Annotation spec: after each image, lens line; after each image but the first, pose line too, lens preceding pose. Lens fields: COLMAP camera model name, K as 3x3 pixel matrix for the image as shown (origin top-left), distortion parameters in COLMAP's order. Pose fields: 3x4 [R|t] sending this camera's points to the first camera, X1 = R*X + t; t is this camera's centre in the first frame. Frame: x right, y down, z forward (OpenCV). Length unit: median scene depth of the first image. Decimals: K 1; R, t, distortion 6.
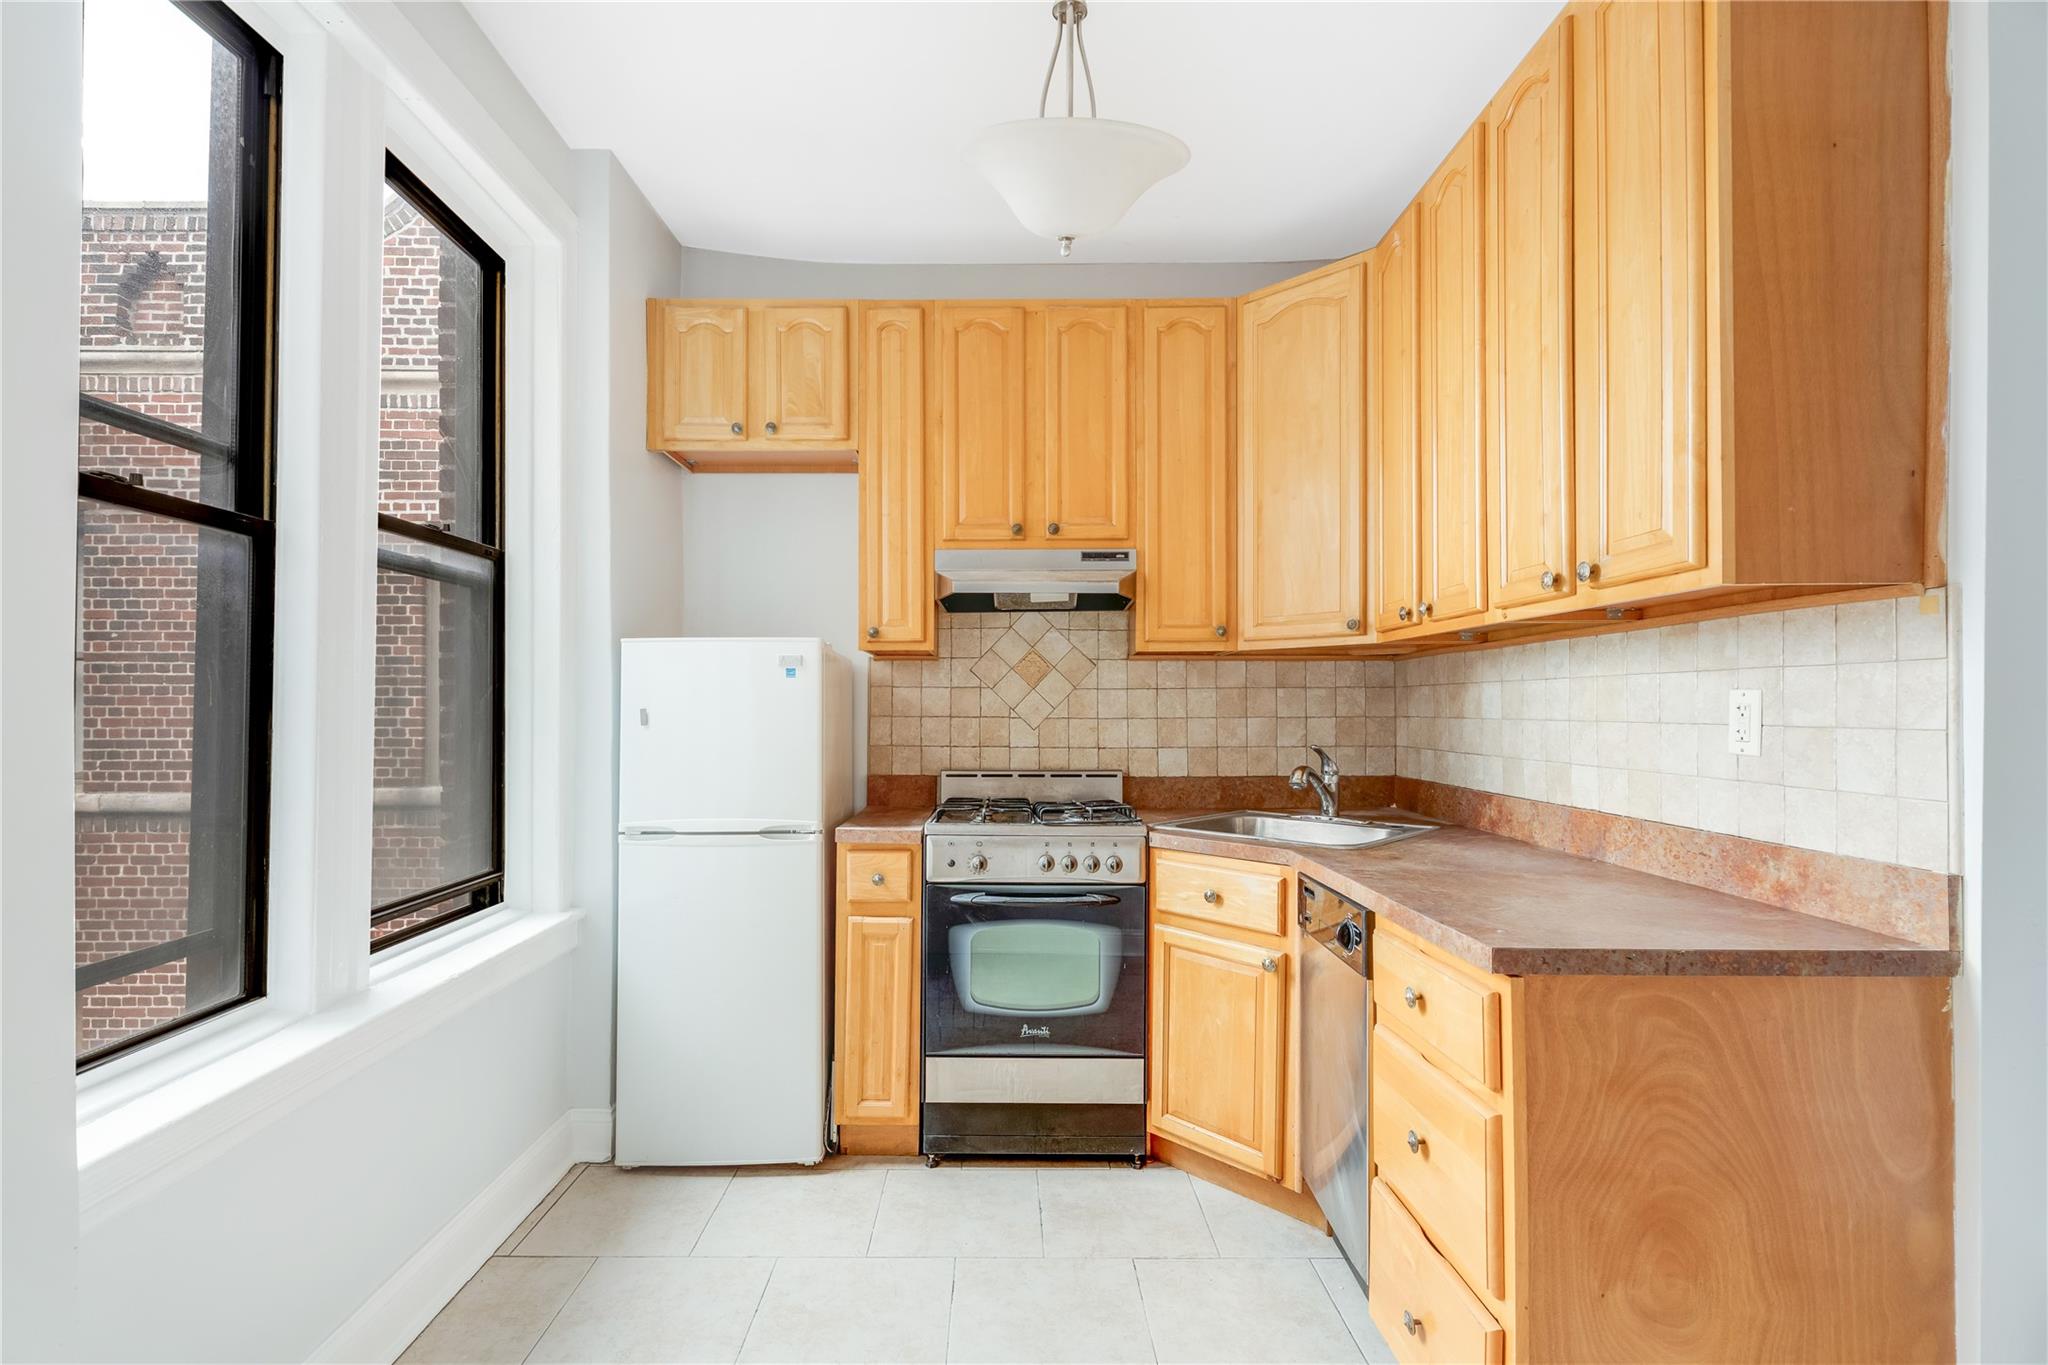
lens RADIAL K [[919.7, 0, 1031.5], [0, 919.7, 693.7], [0, 0, 1]] dist [0.010068, 0.000570]
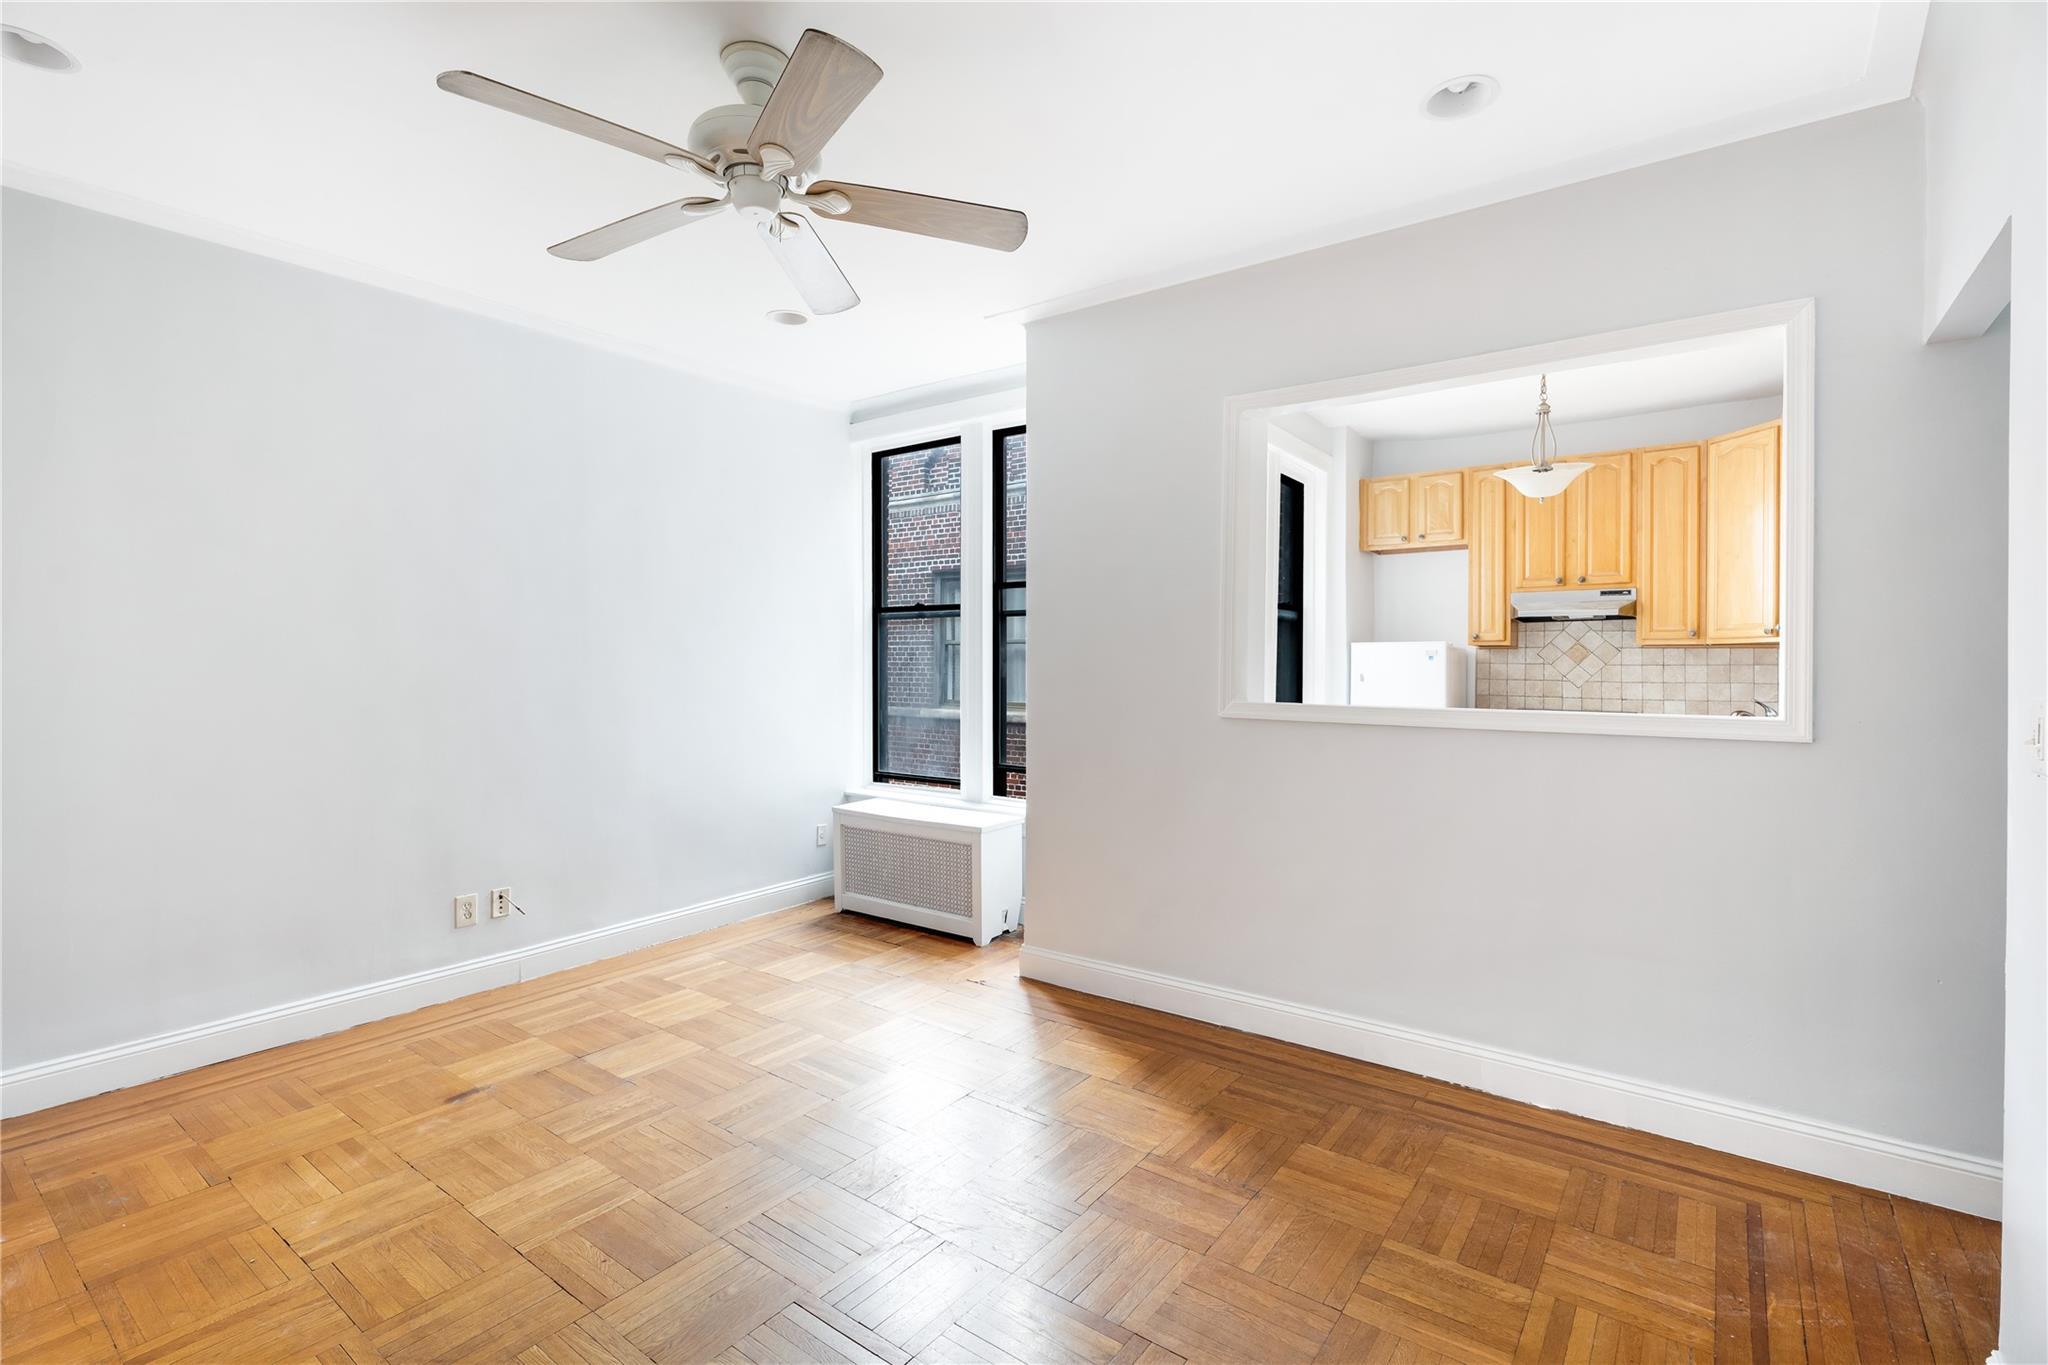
lens RADIAL K [[919.7, 0, 1035.3], [0, 919.7, 654.4], [0, 0, 1]] dist [0.010068, 0.000570]
pose [[0.798097, -0.001693, -0.602526, 0.264096], [-0.000630, 0.999993, -0.003644, -0.020408], [0.602528, 0.003288, 0.798091, -1.146456]]
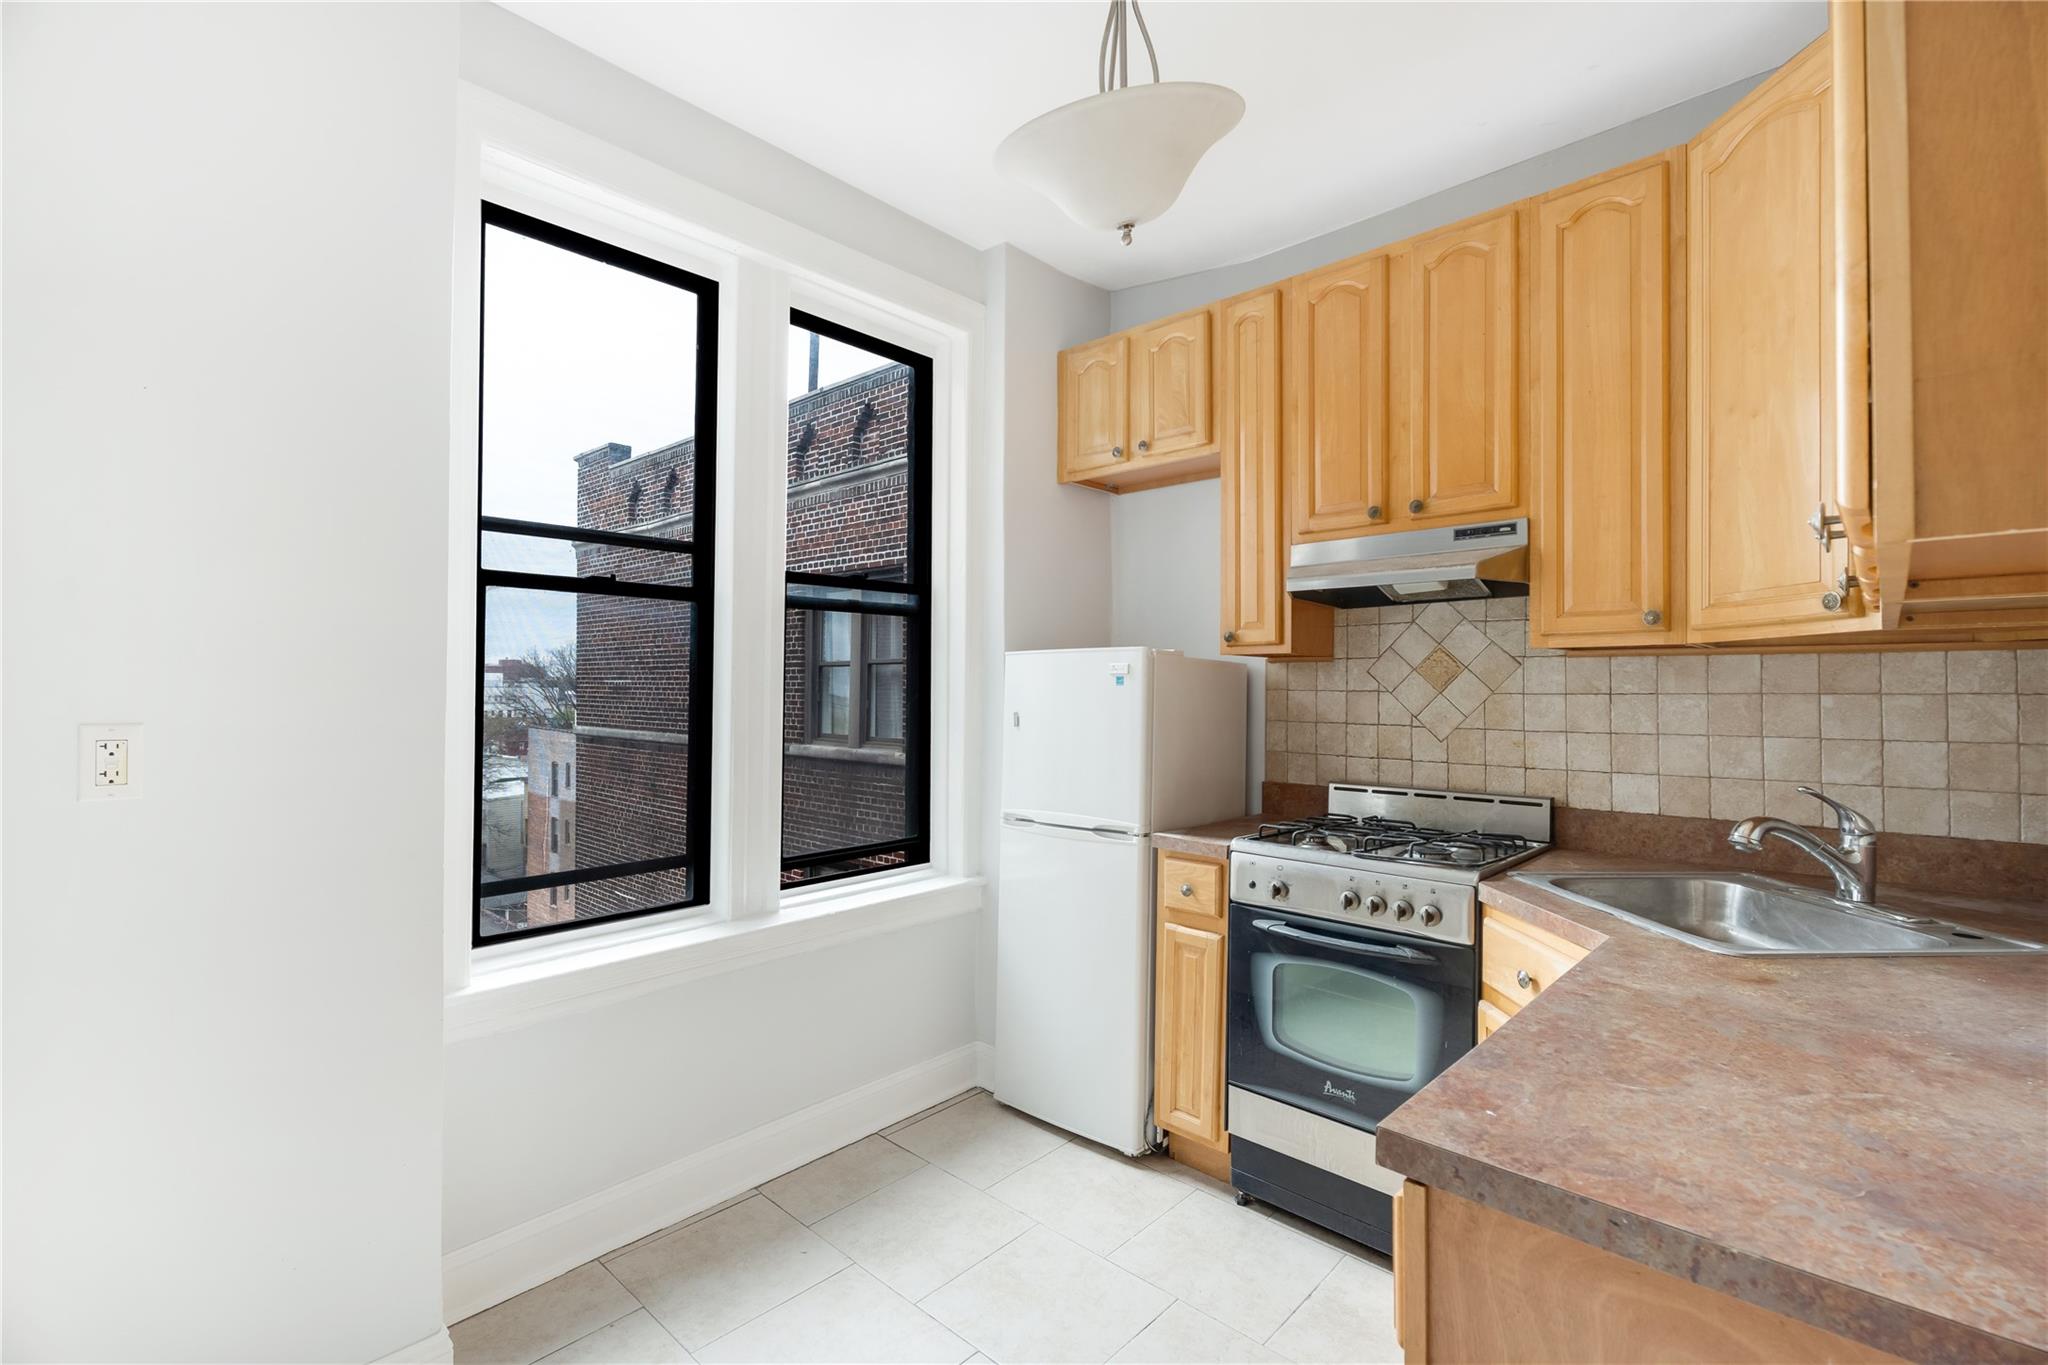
lens RADIAL K [[919.7, 0, 1031.2], [0, 919.7, 672.7], [0, 0, 1]] dist [0.010068, 0.000570]
pose [[0.735054, -0.009220, -0.677946, 0.334491], [0.003475, 0.999946, -0.009831, -0.019311], [0.678000, 0.004871, 0.735046, 0.139406]]
